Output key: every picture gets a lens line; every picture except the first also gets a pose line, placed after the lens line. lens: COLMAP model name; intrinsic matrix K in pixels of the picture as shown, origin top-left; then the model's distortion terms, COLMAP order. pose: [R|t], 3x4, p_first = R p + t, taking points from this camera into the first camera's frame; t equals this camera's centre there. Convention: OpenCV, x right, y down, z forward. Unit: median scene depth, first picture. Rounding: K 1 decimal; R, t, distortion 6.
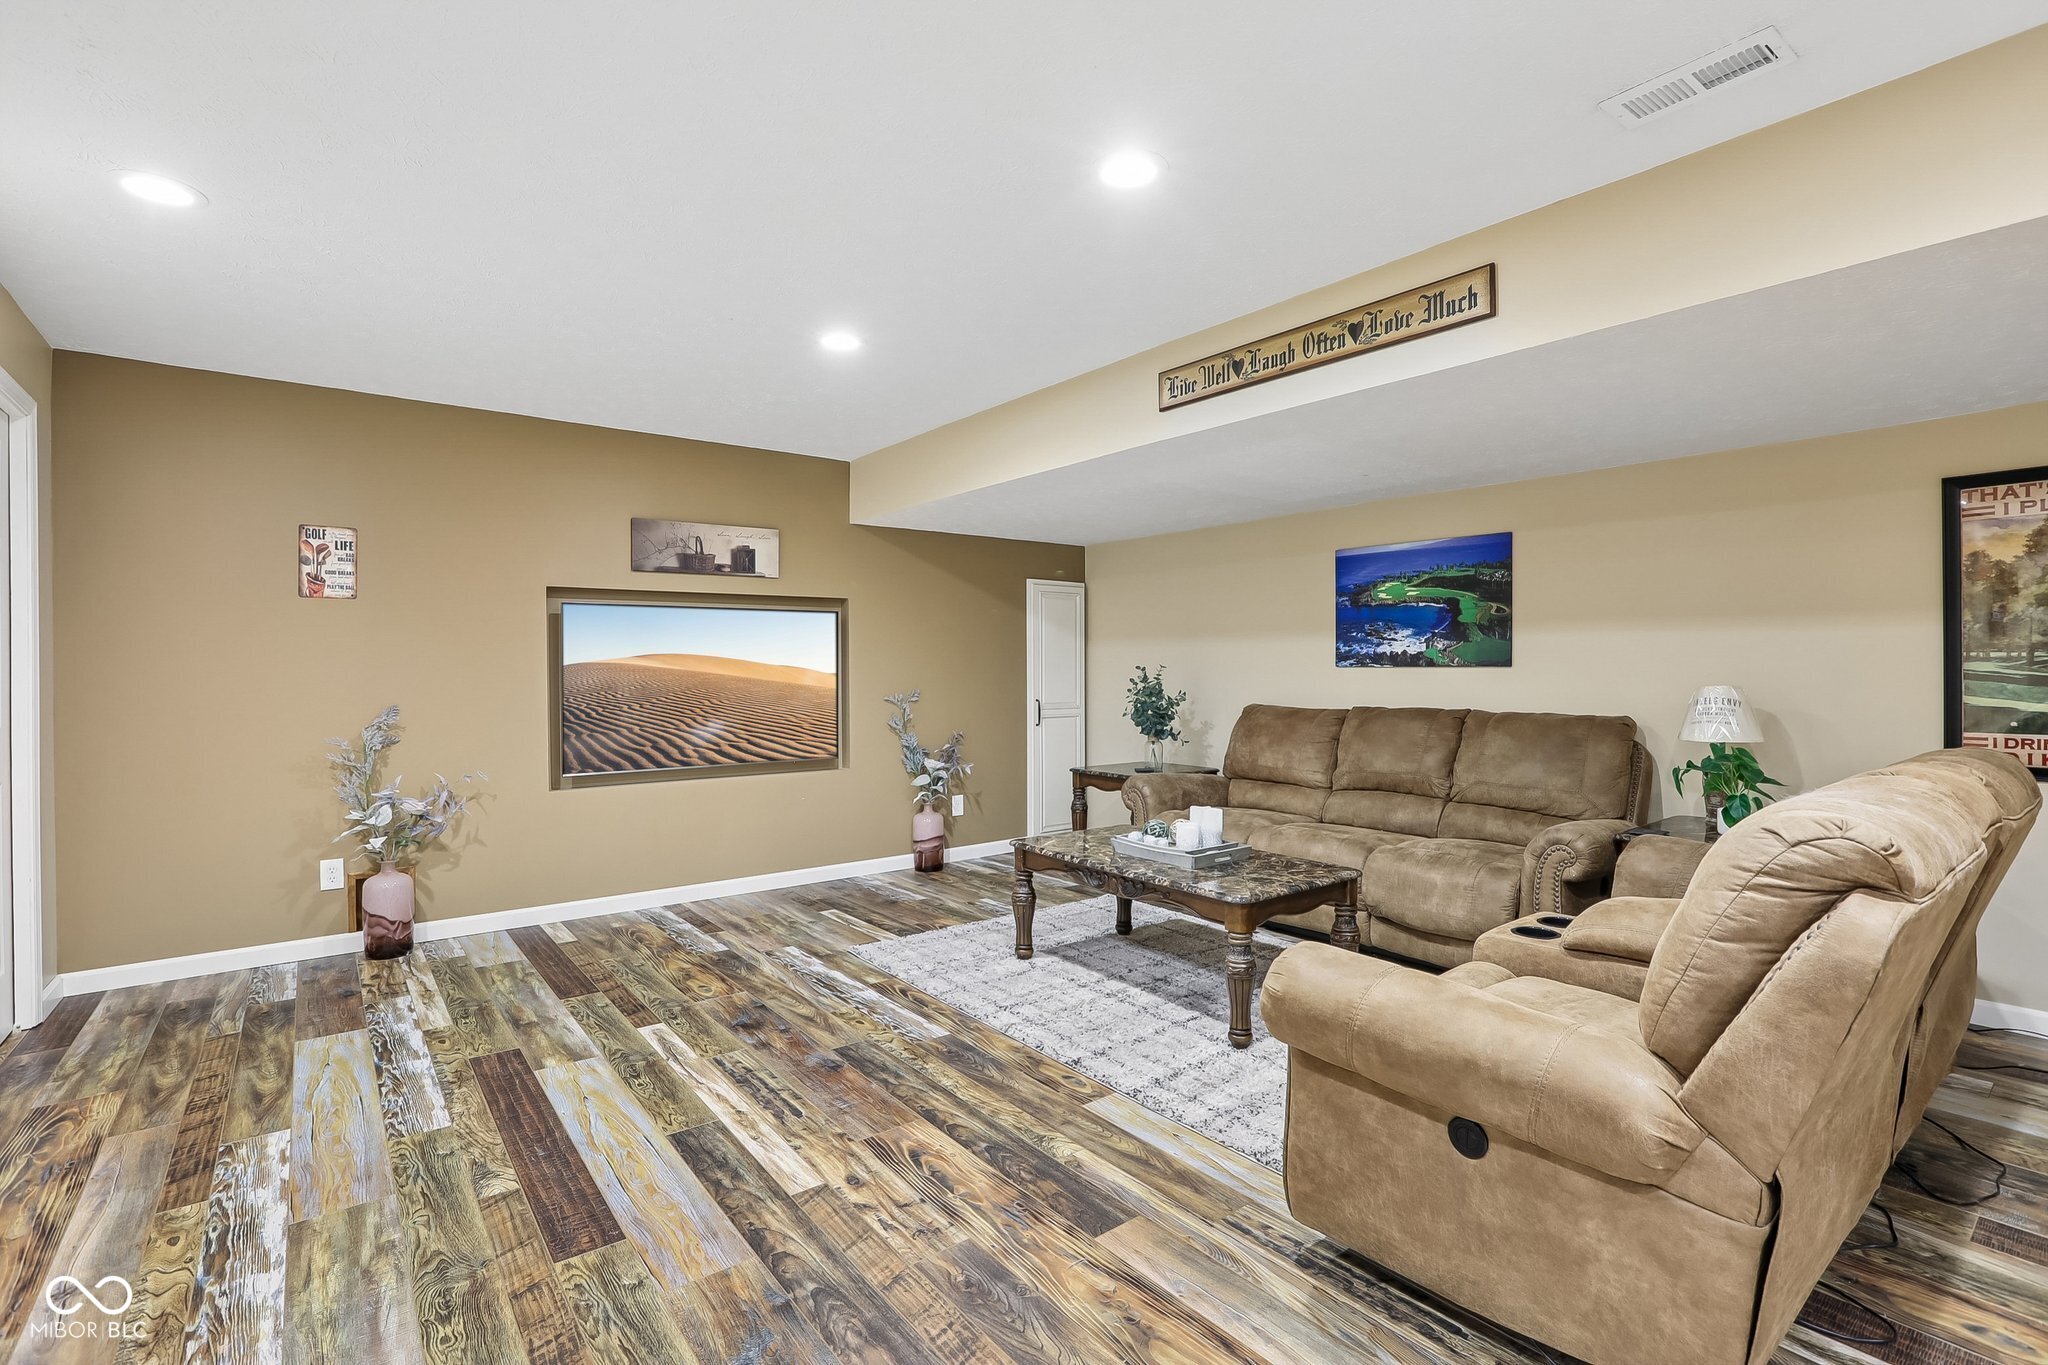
lens RADIAL K [[934.1, 0, 1027.2], [0, 934.1, 666.4], [0, 0, 1]] dist [-0.040992, 0.010408]
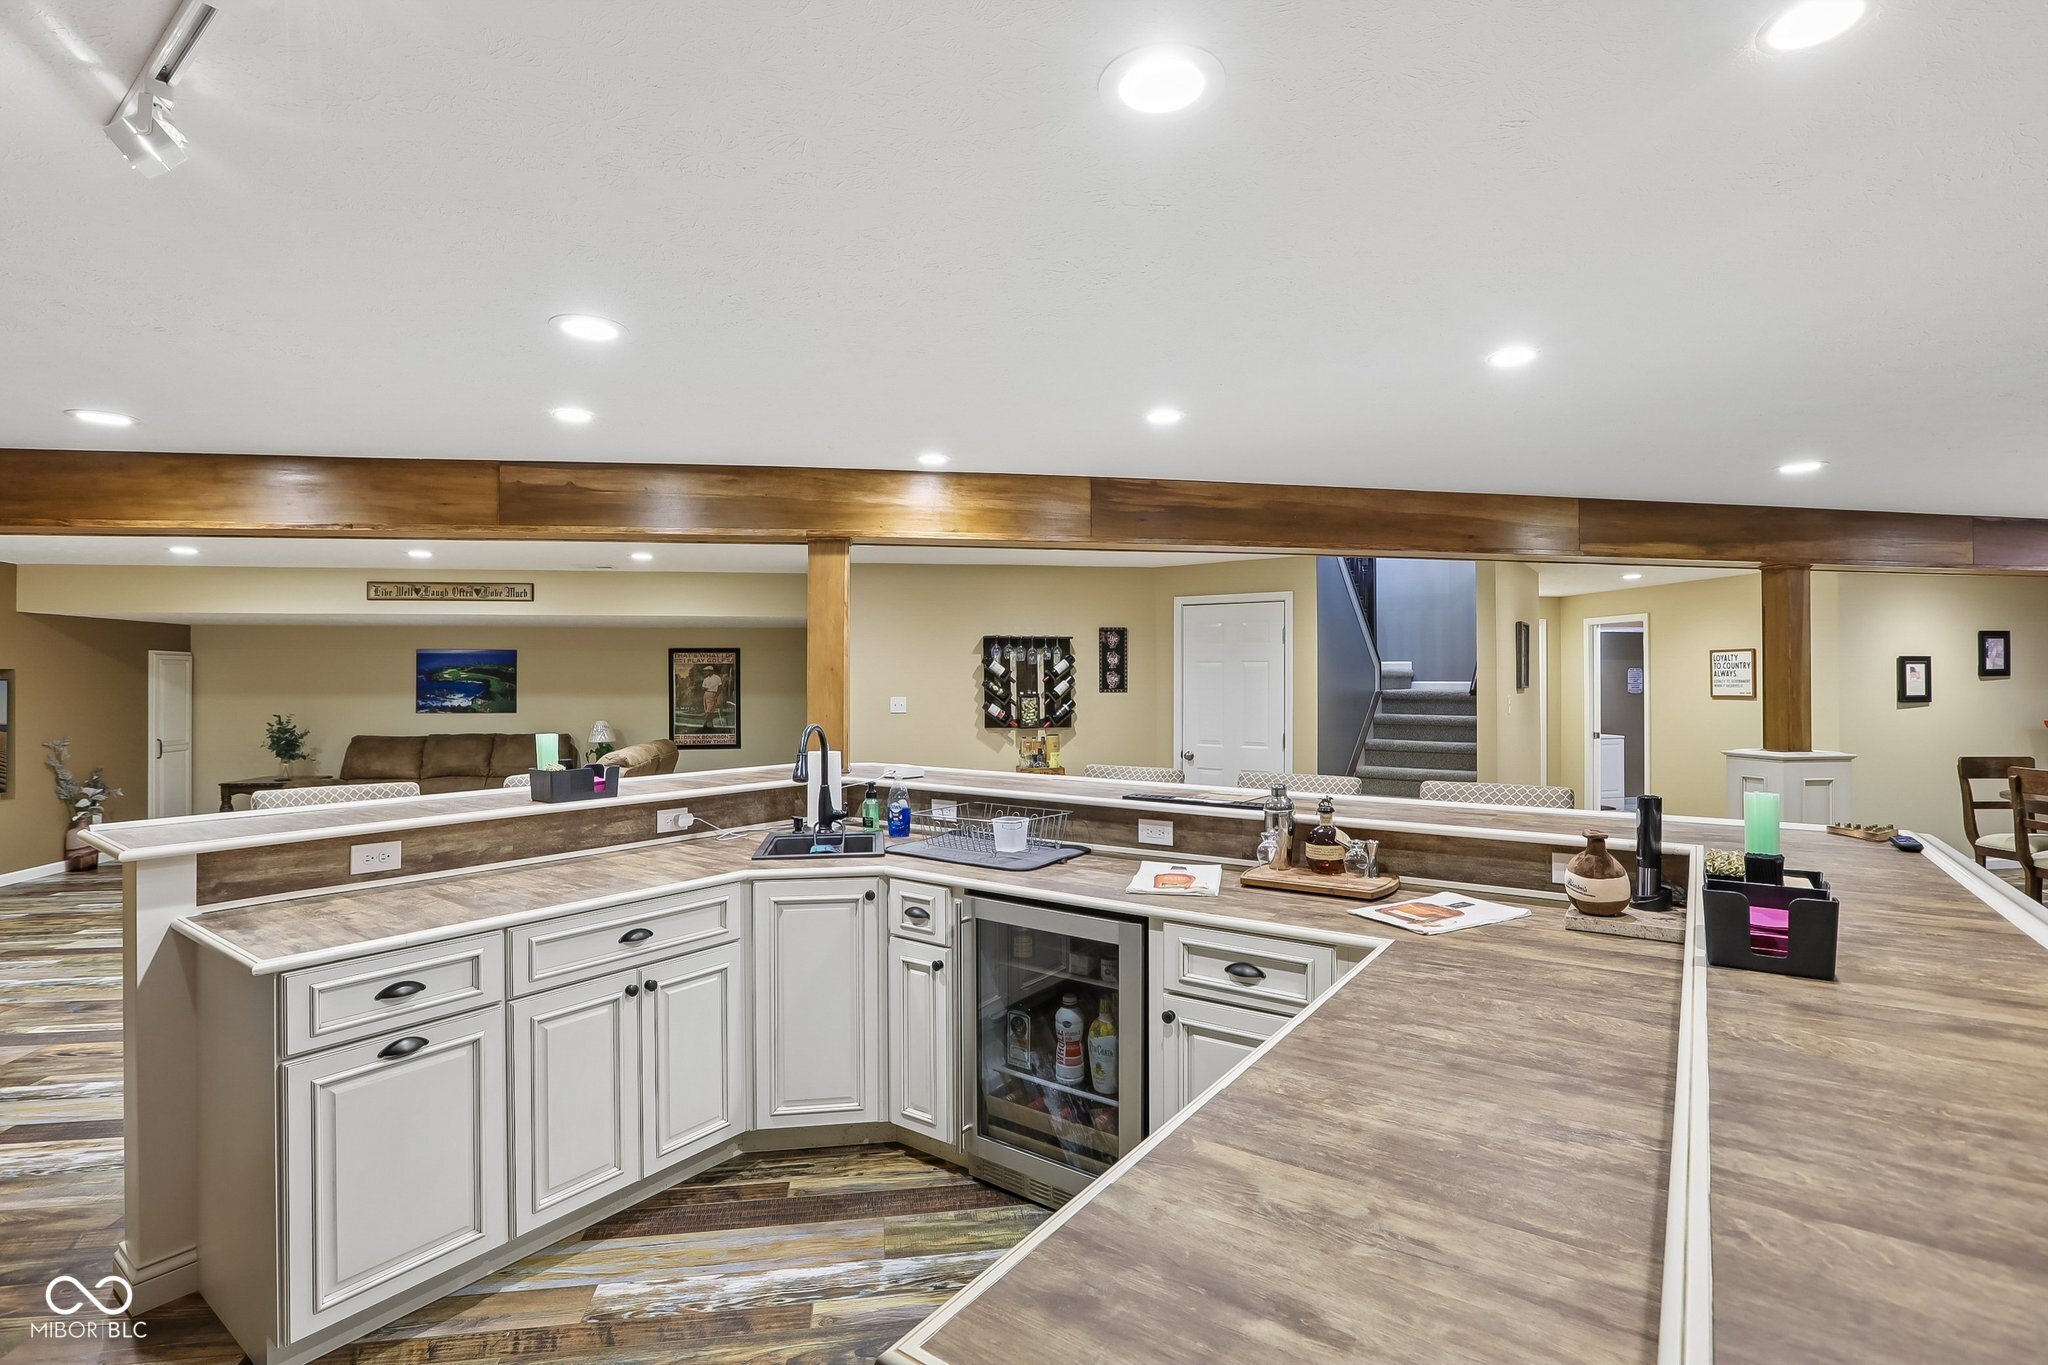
lens RADIAL K [[934.1, 0, 1031.4], [0, 934.1, 674.4], [0, 0, 1]] dist [-0.040992, 0.010408]
pose [[0.481817, 0.009484, 0.876220, -0.962621], [-0.001749, 0.999950, -0.009862, -0.086066], [-0.876270, 0.003219, 0.481810, -1.338854]]
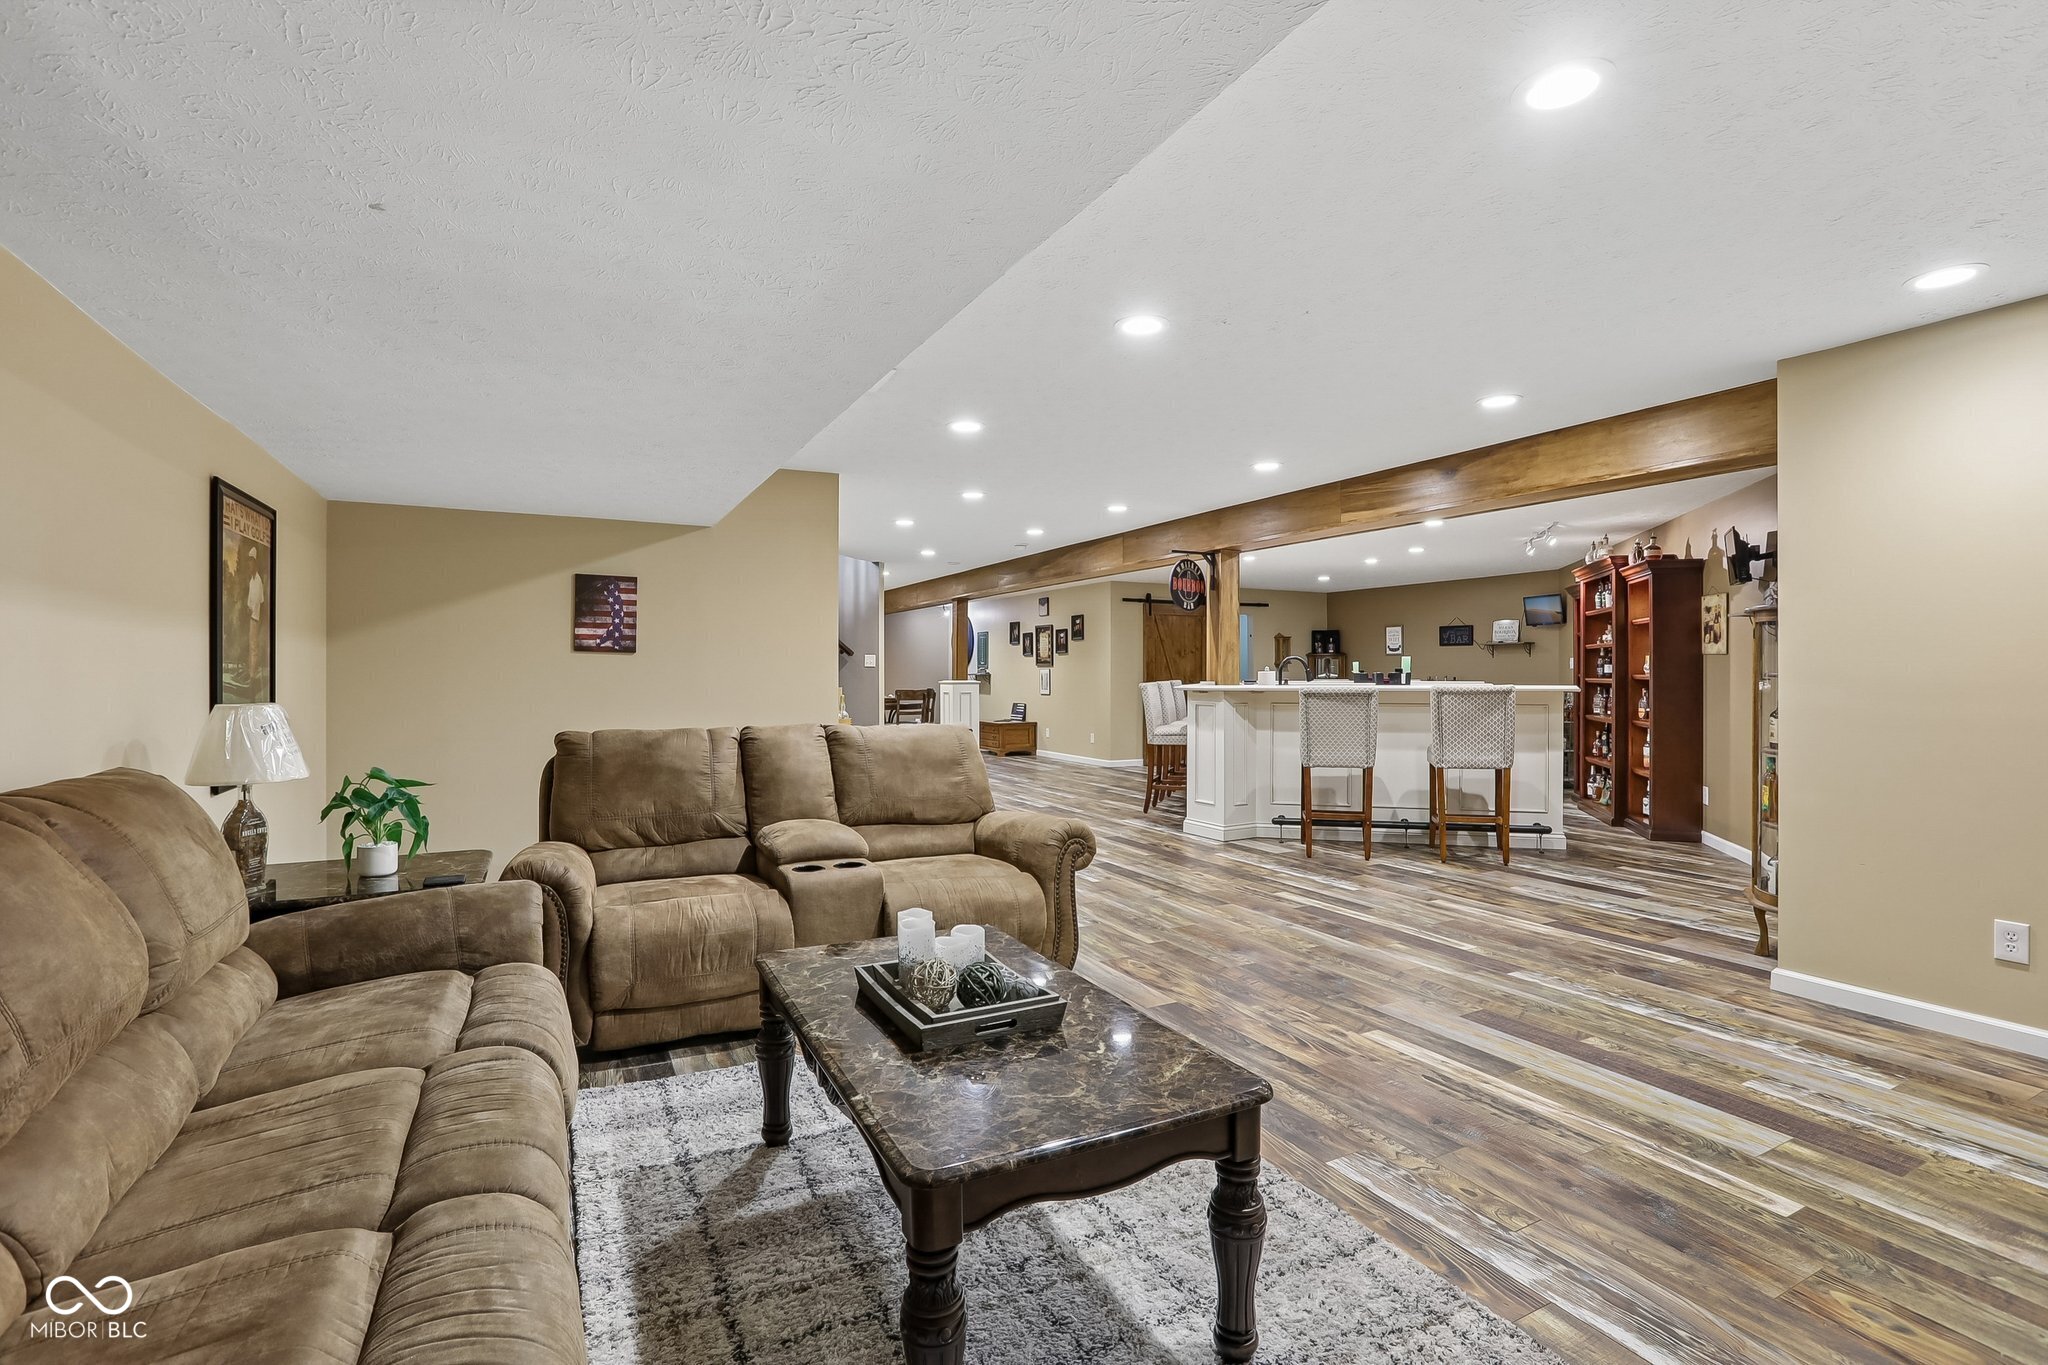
lens RADIAL K [[934.1, 0, 1029.9], [0, 934.1, 673.7], [0, 0, 1]] dist [-0.040992, 0.010408]
pose [[-0.983018, 0.003411, 0.183479, 0.012298], [0.002921, 0.999991, -0.002939, 0.001163], [-0.183488, -0.002353, -0.983019, 1.581093]]
